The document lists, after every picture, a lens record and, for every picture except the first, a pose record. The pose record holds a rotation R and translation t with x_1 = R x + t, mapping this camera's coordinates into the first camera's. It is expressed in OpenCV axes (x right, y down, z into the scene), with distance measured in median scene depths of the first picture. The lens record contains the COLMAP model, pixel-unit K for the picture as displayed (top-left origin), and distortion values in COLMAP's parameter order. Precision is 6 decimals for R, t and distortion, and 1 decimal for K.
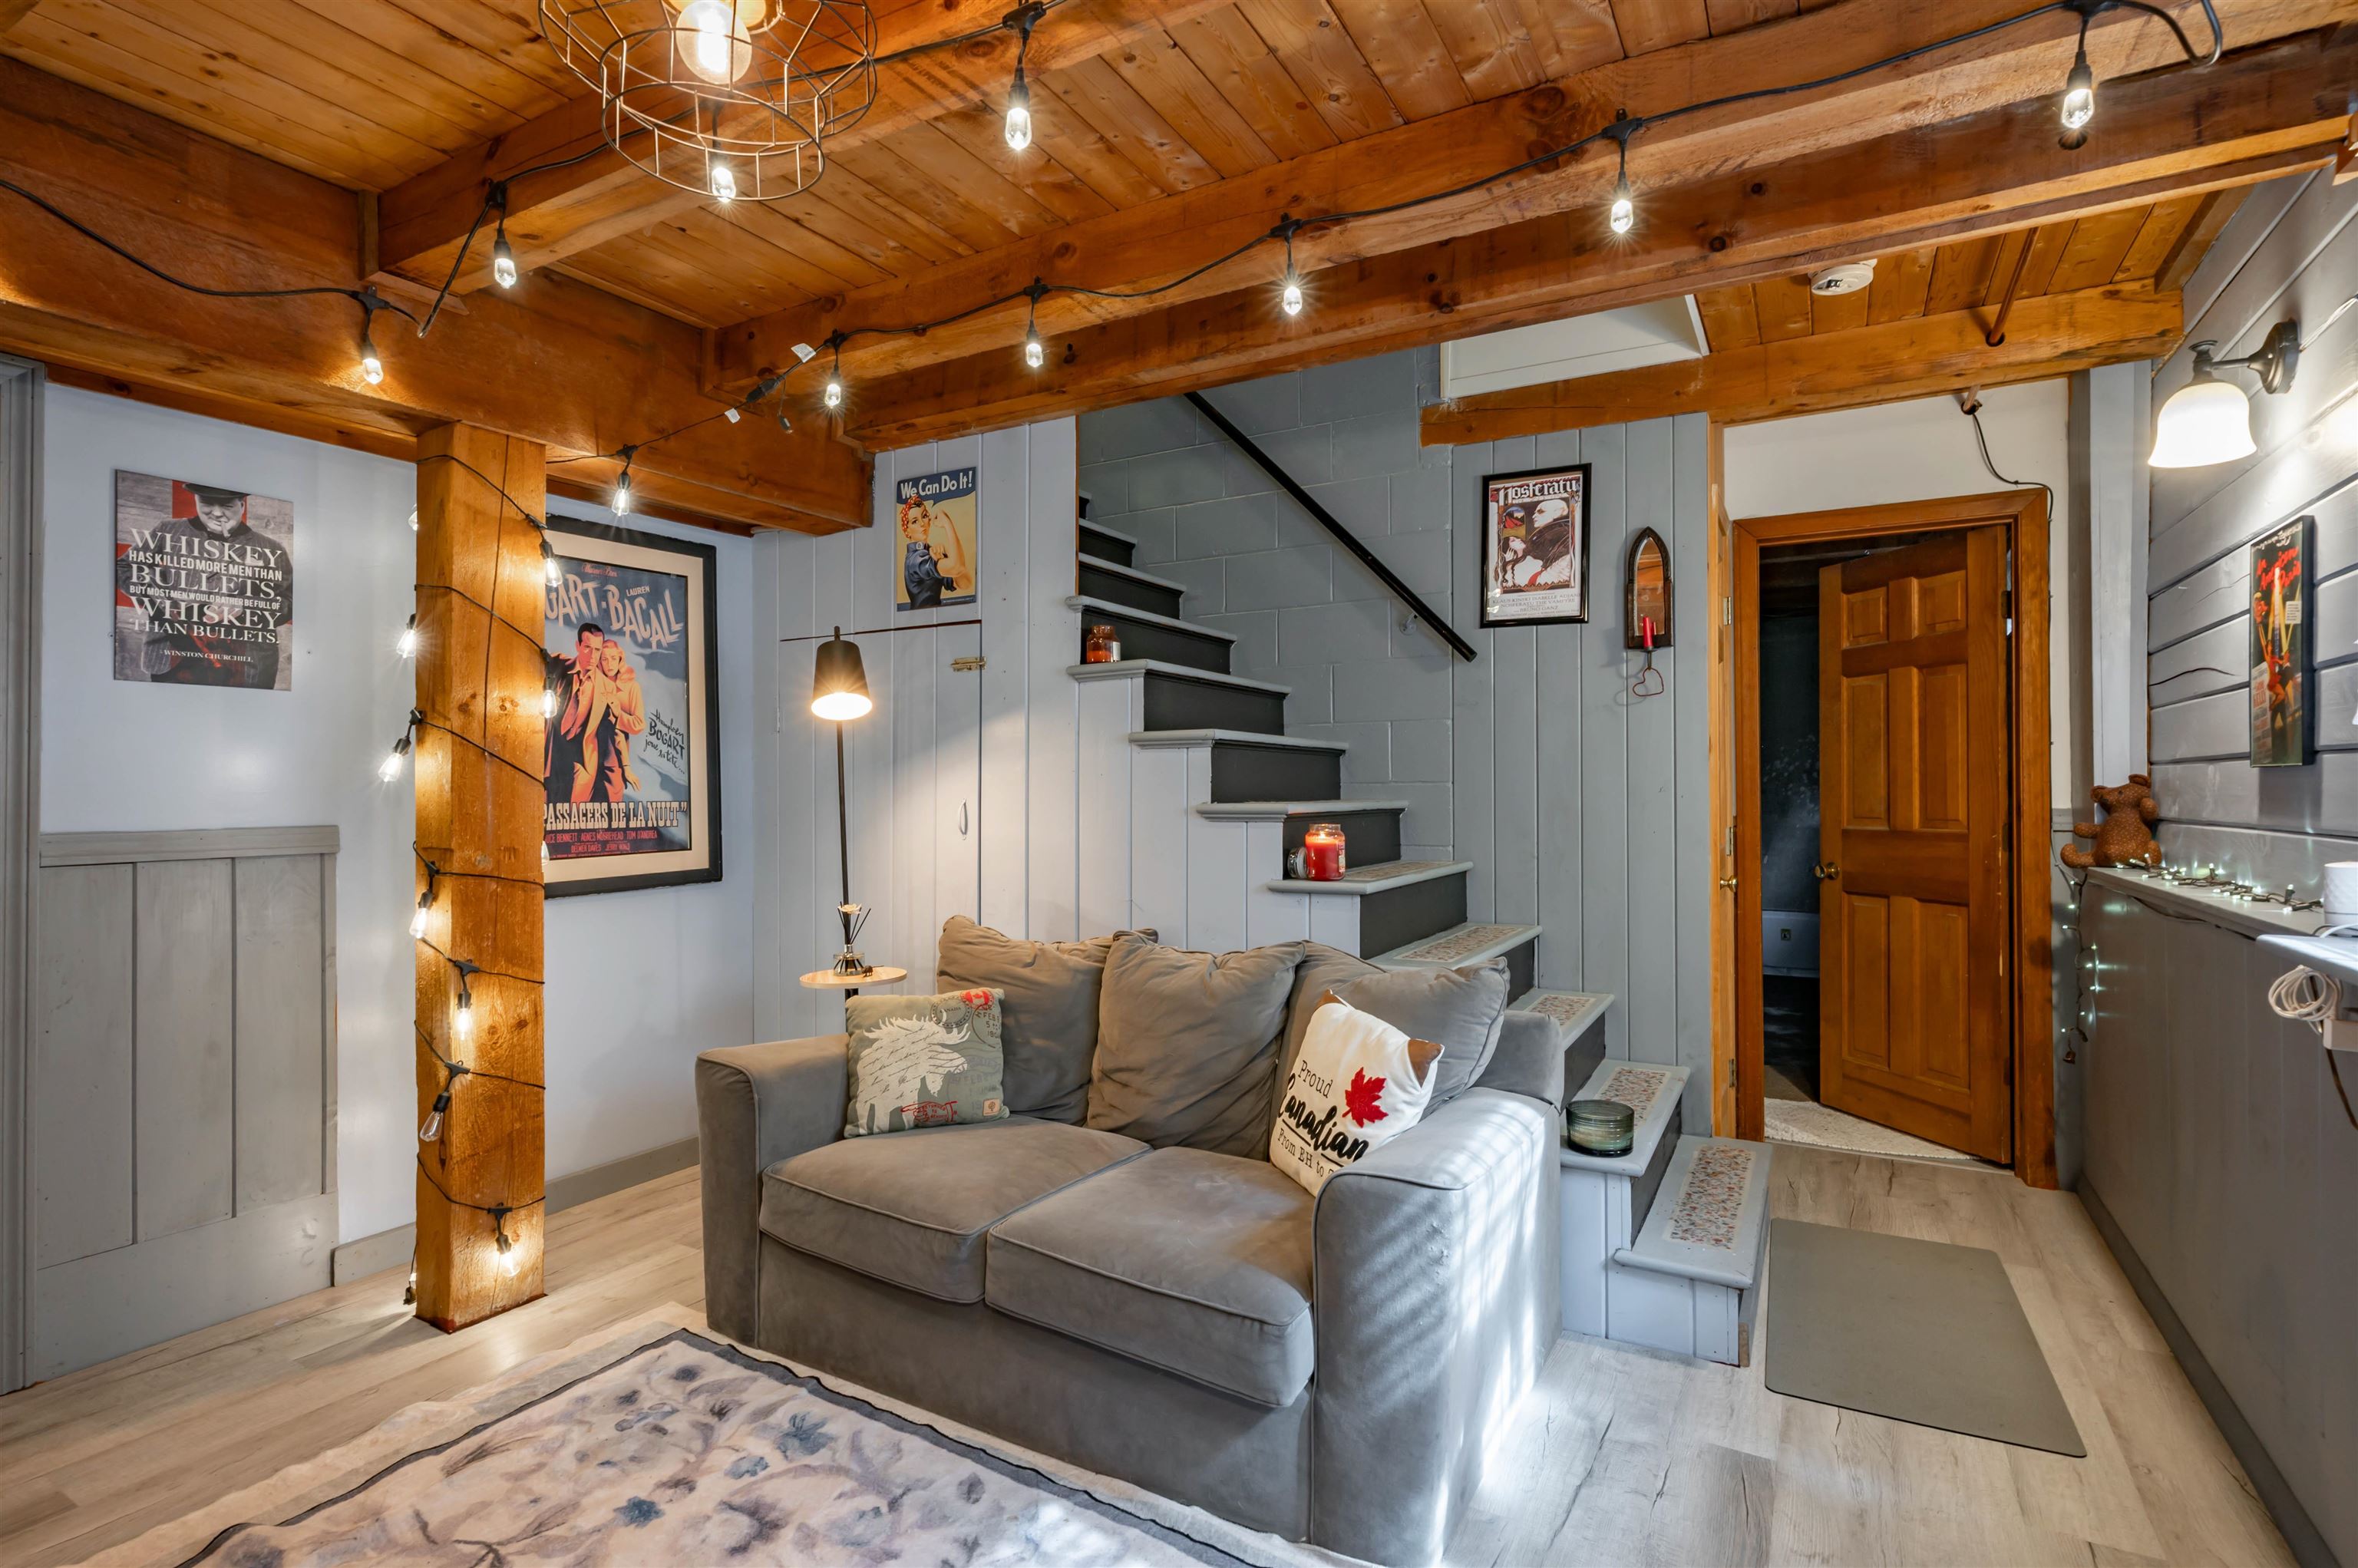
lens RADIAL K [[1133.7, 0, 1176.2], [0, 1133.7, 786.2], [0, 0, 1]] dist [-0.014703, 0.009474]
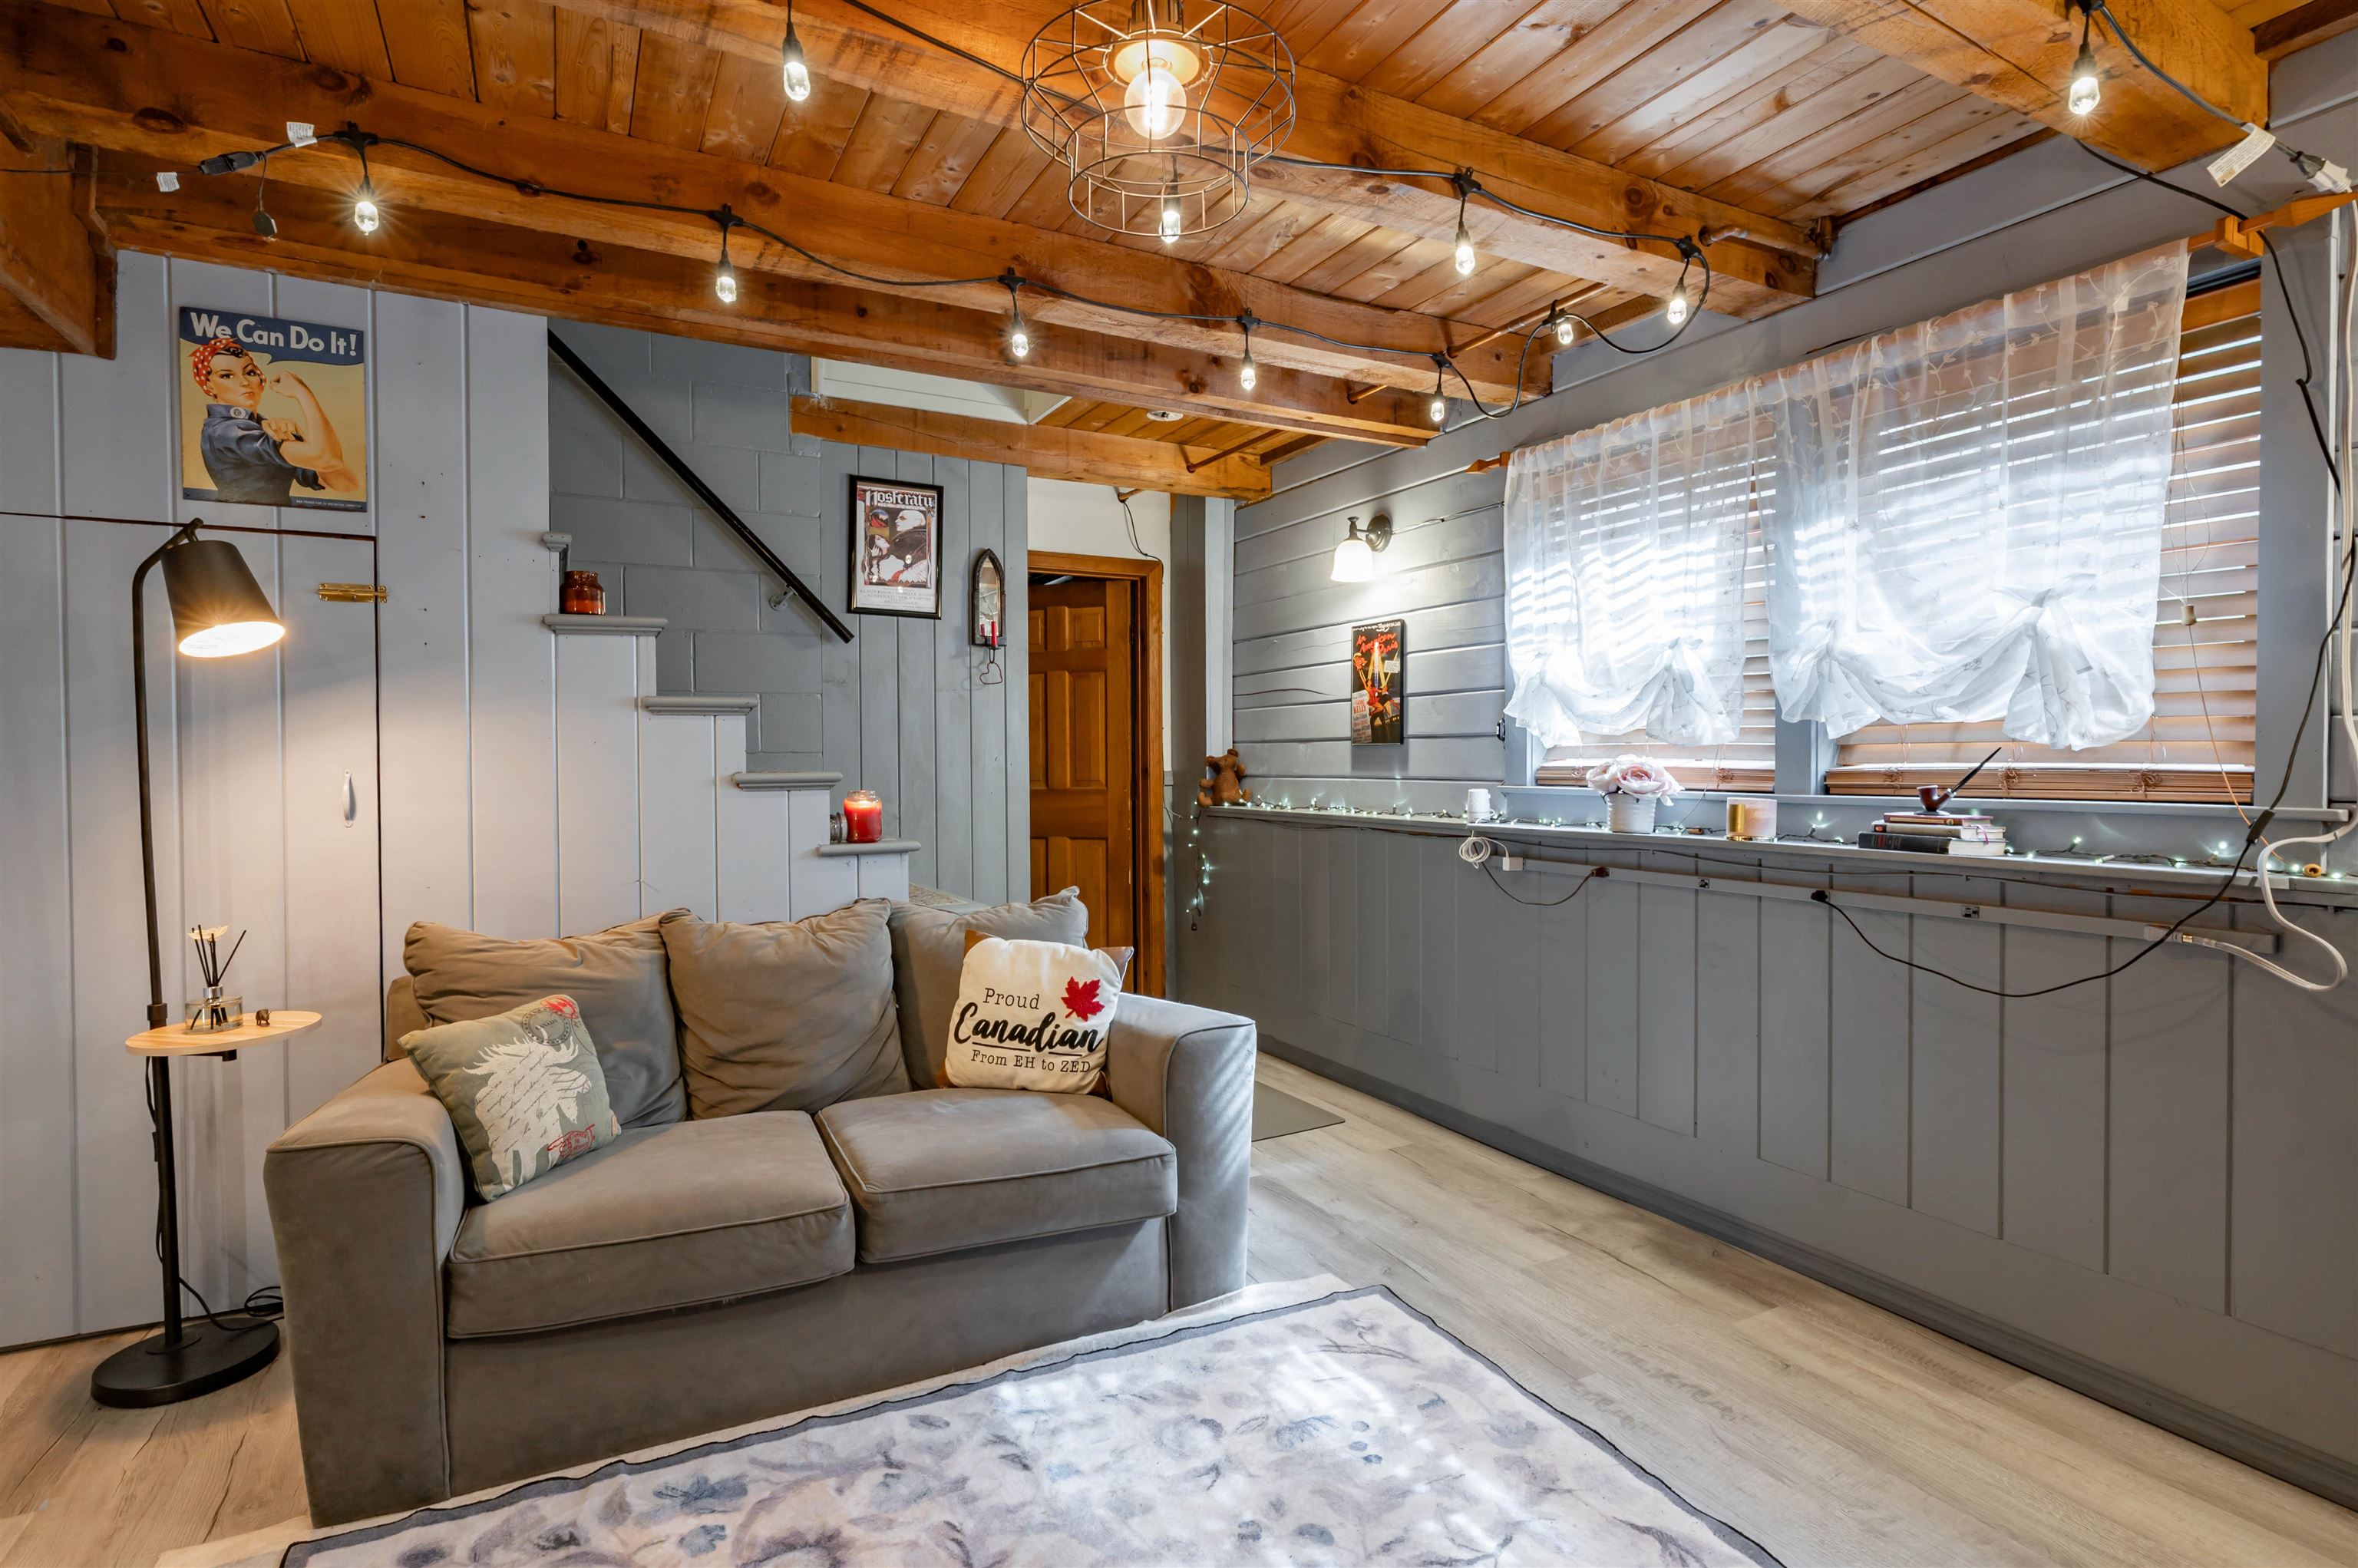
lens RADIAL K [[1150.4, 0, 1174.2], [0, 1150.4, 780.0], [0, 0, 1]] dist [-0.001445, 0.001058]
pose [[0.546294, -0.016533, 0.837431, -0.646953], [0.002448, 0.999832, 0.018142, 0.004515], [-0.837590, -0.007861, 0.546243, 0.156781]]
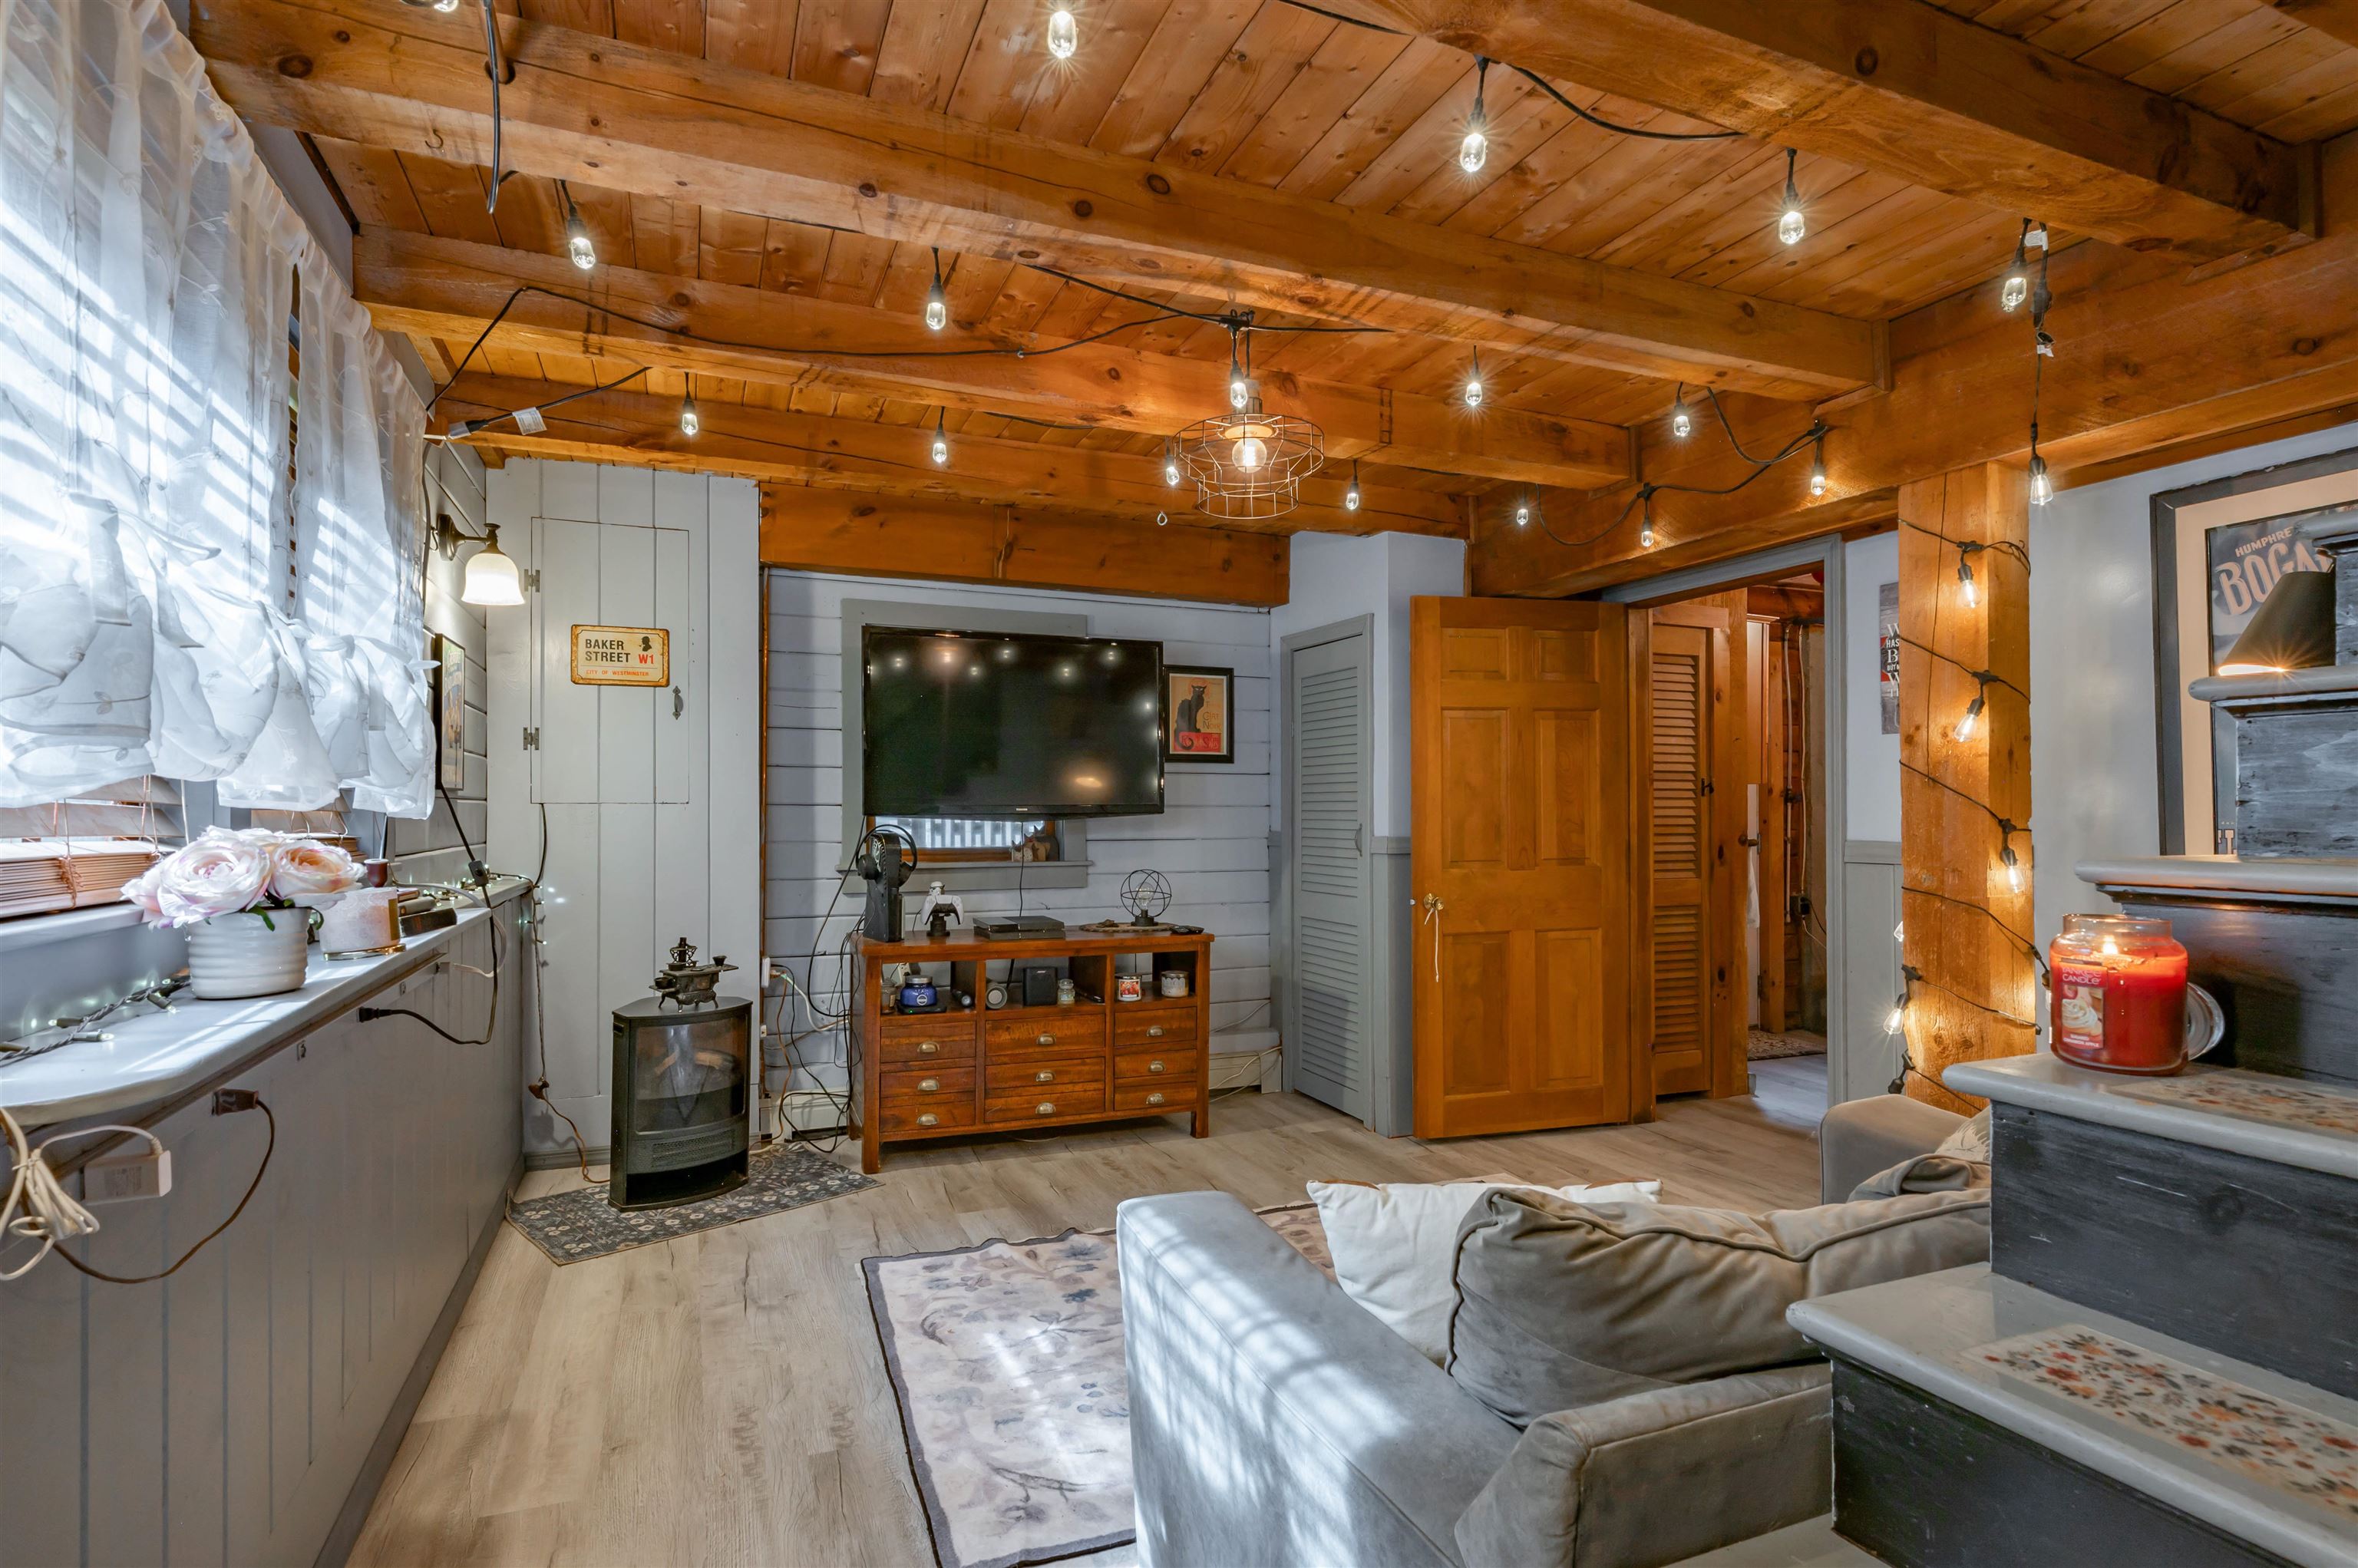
lens RADIAL K [[1174.4, 0, 1178.2], [0, 1174.4, 808.4], [0, 0, 1]] dist [0.001959, 0.000860]
pose [[-0.600892, 0.002370, -0.799327, 0.663860], [0.004023, 0.999992, -0.000059, -0.004162], [0.799320, -0.003252, -0.600897, 1.023356]]
